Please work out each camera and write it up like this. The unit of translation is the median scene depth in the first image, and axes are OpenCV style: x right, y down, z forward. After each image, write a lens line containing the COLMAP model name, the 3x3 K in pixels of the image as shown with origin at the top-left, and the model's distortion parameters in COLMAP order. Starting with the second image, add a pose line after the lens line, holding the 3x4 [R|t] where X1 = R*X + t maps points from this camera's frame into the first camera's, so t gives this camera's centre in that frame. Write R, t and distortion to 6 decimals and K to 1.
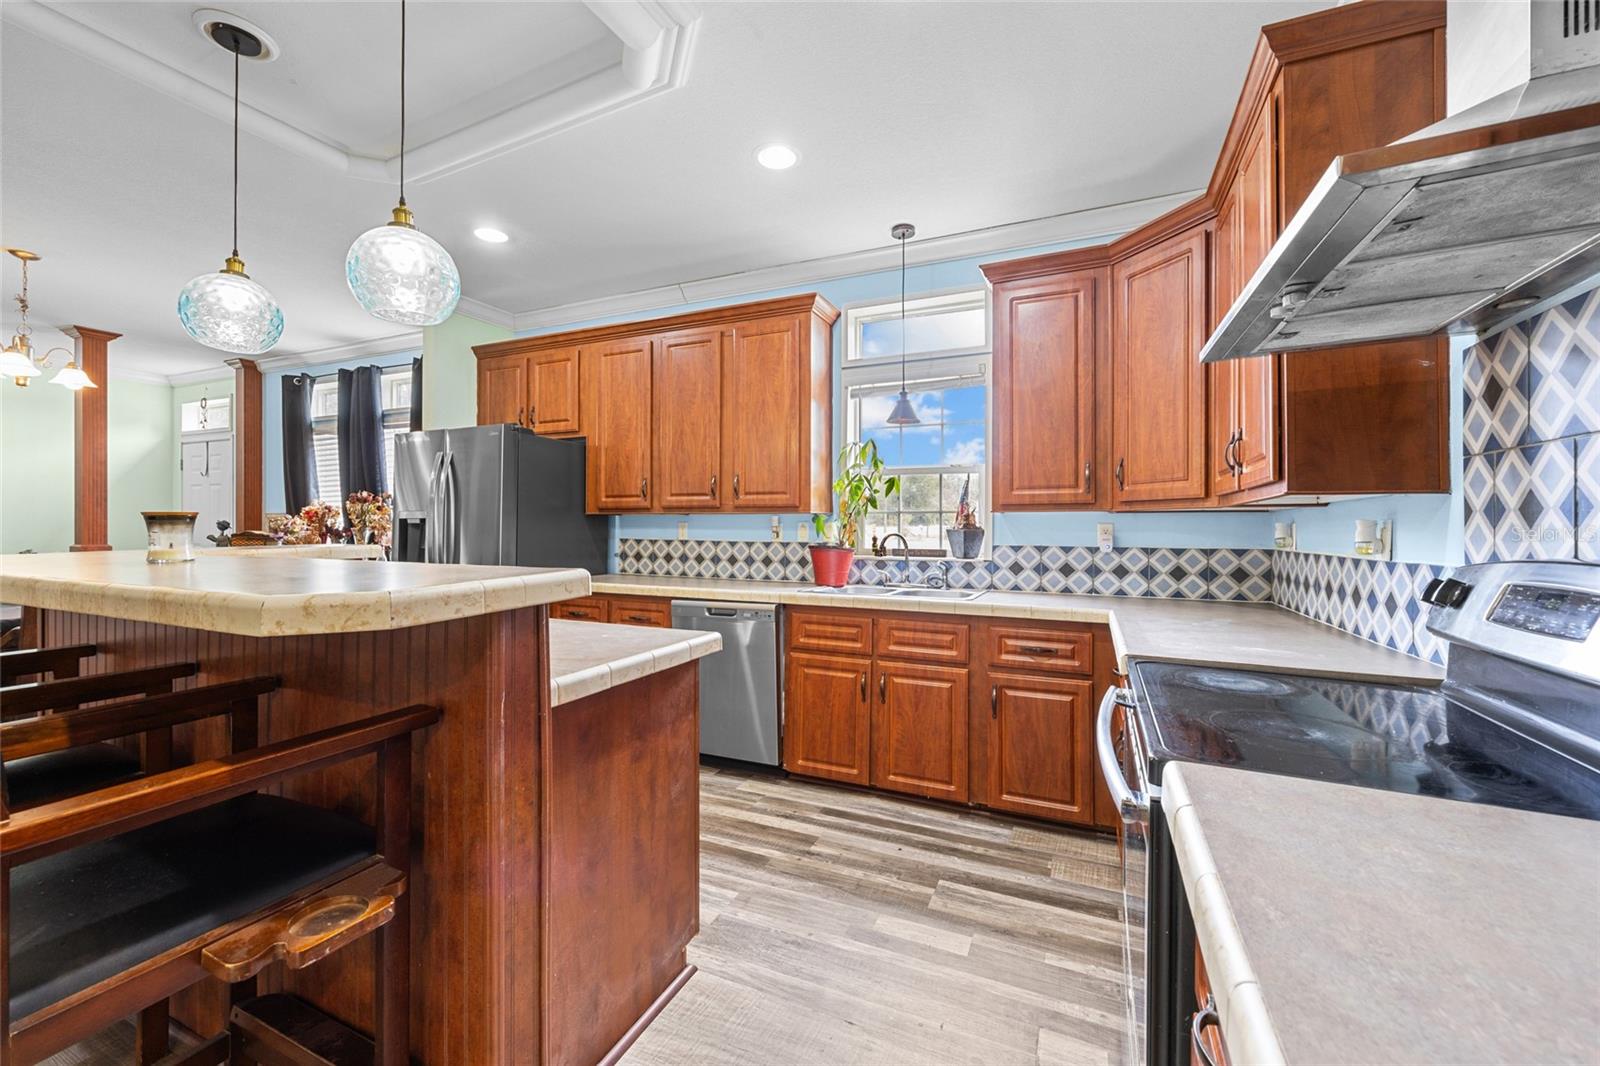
lens RADIAL K [[641.1, 0, 796.1], [0, 641.1, 521.3], [0, 0, 1]] dist [-0.002735, -0.000252]
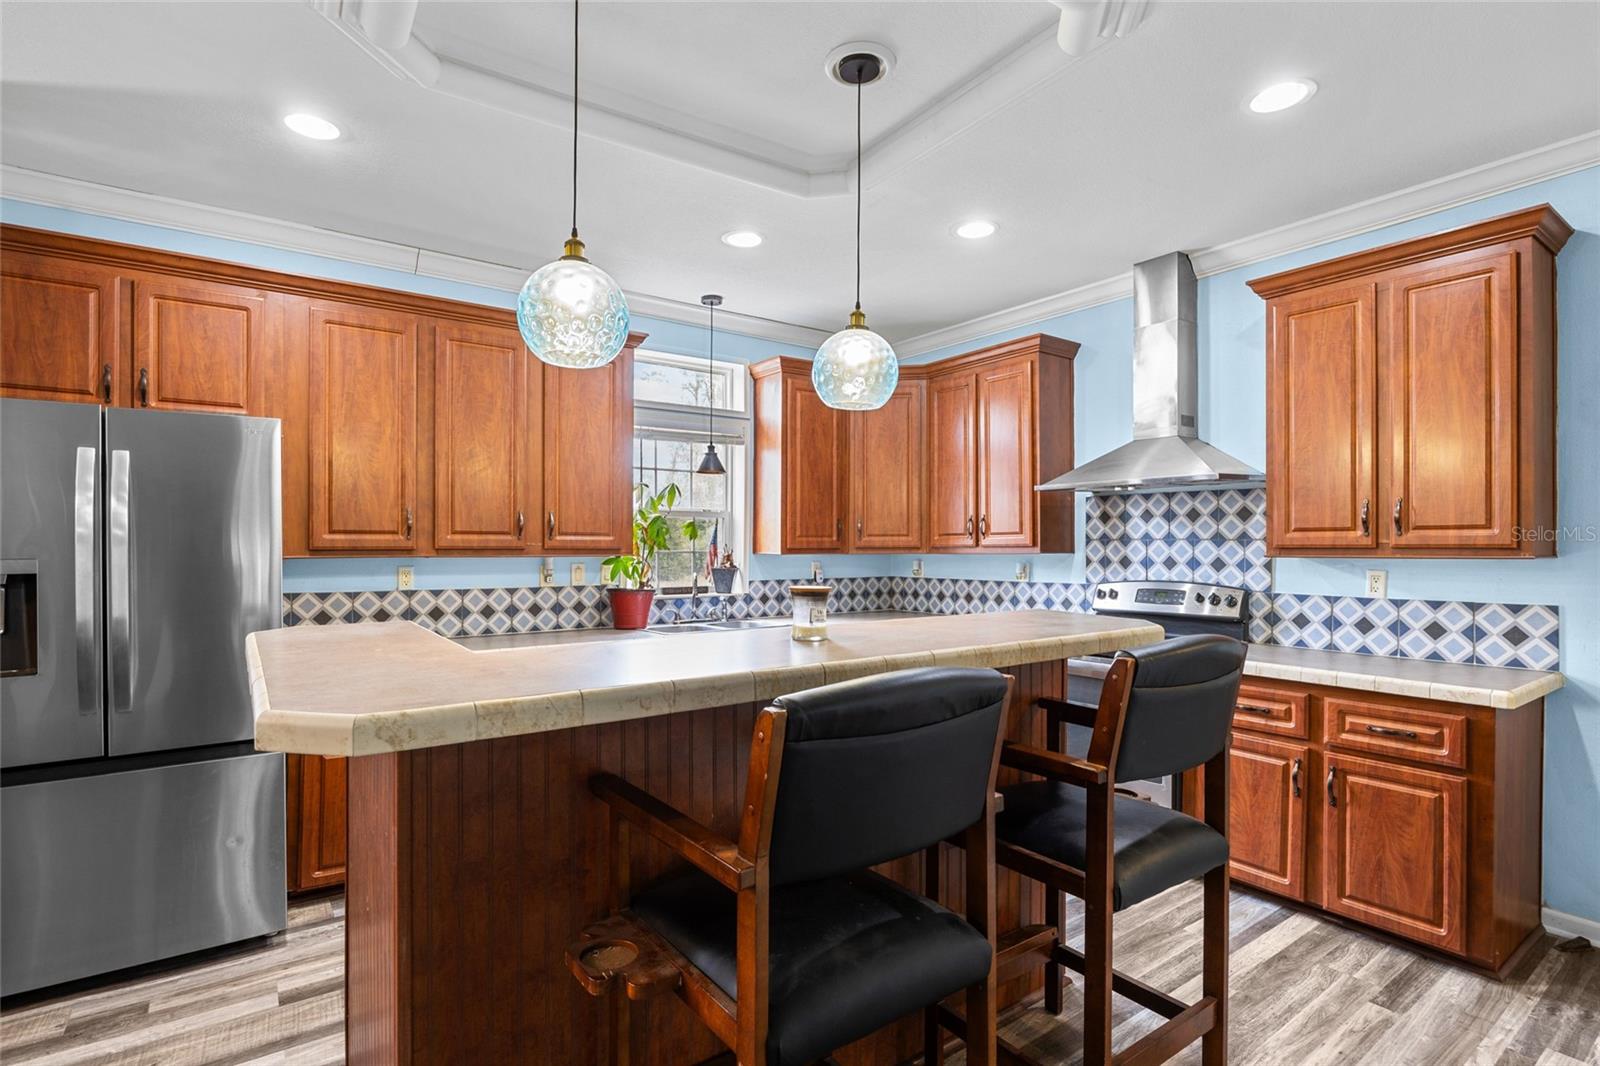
lens RADIAL K [[785.8, 0, 802.0], [0, 785.8, 534.5], [0, 0, 1]] dist [-0.009979, -0.000487]
pose [[0.488564, 0.008401, 0.872488, -0.875305], [-0.005770, 0.999963, -0.006397, -0.037850], [-0.872509, -0.001908, 0.488594, 0.186040]]
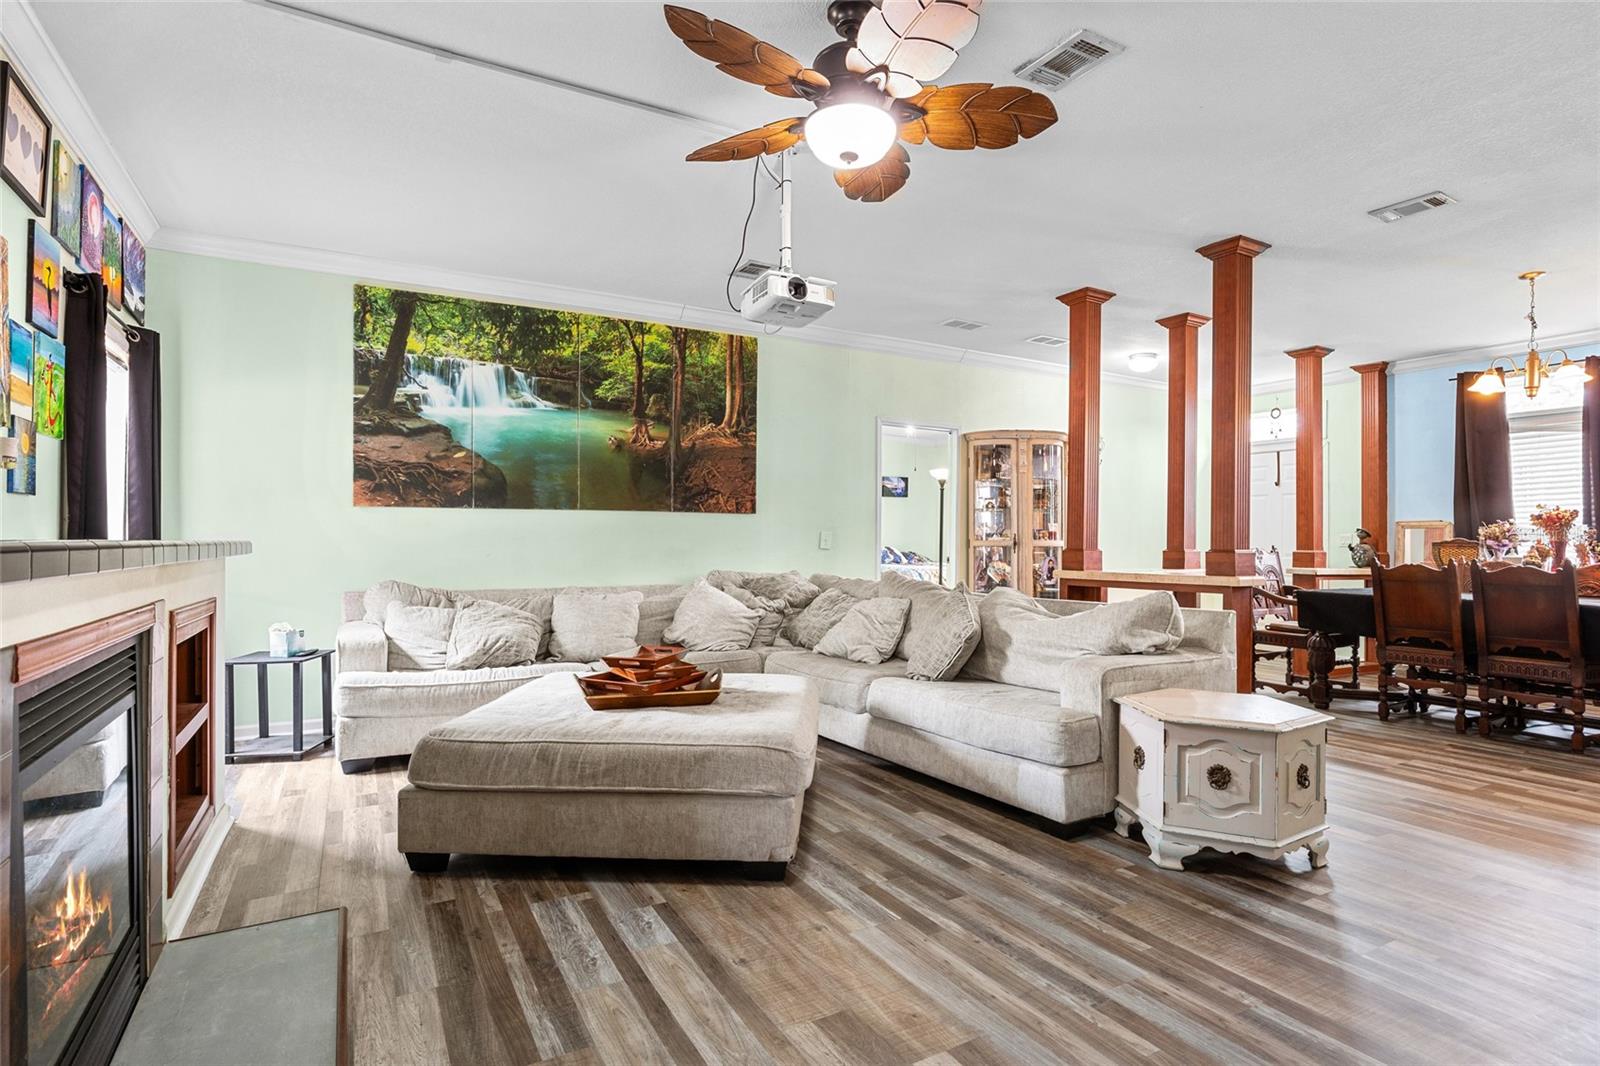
lens RADIAL K [[808.2, 0, 808.5], [0, 808.2, 538.5], [0, 0, 1]] dist [-0.005815, -0.000226]
pose [[0.810796, 0.000177, -0.585329, -1.440184], [-0.002413, 0.999992, -0.003039, 0.034614], [0.585324, 0.003876, 0.810790, -0.829256]]
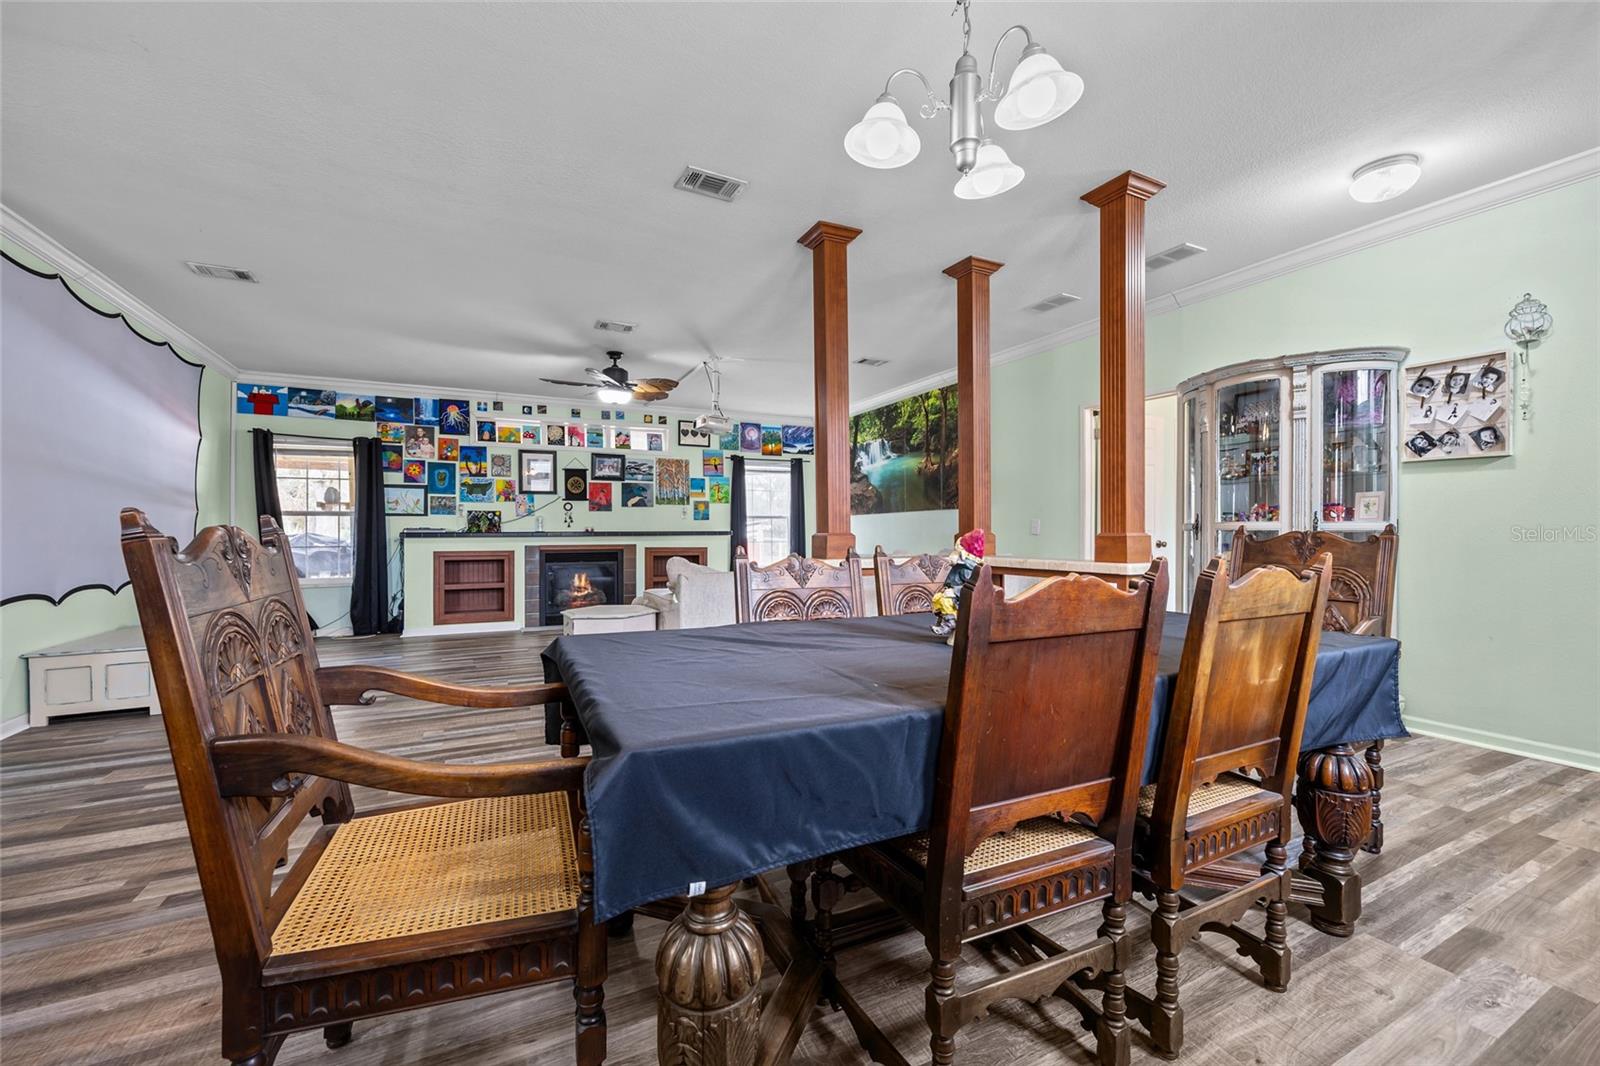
lens RADIAL K [[648.1, 0, 800.0], [0, 648.1, 533.0], [0, 0, 1]] dist [-0.000306, -0.000135]
pose [[-0.628101, 0.001806, -0.778130, -0.793764], [0.004126, 0.999991, -0.001009, 0.047634], [0.778121, -0.003845, -0.628103, 1.250036]]
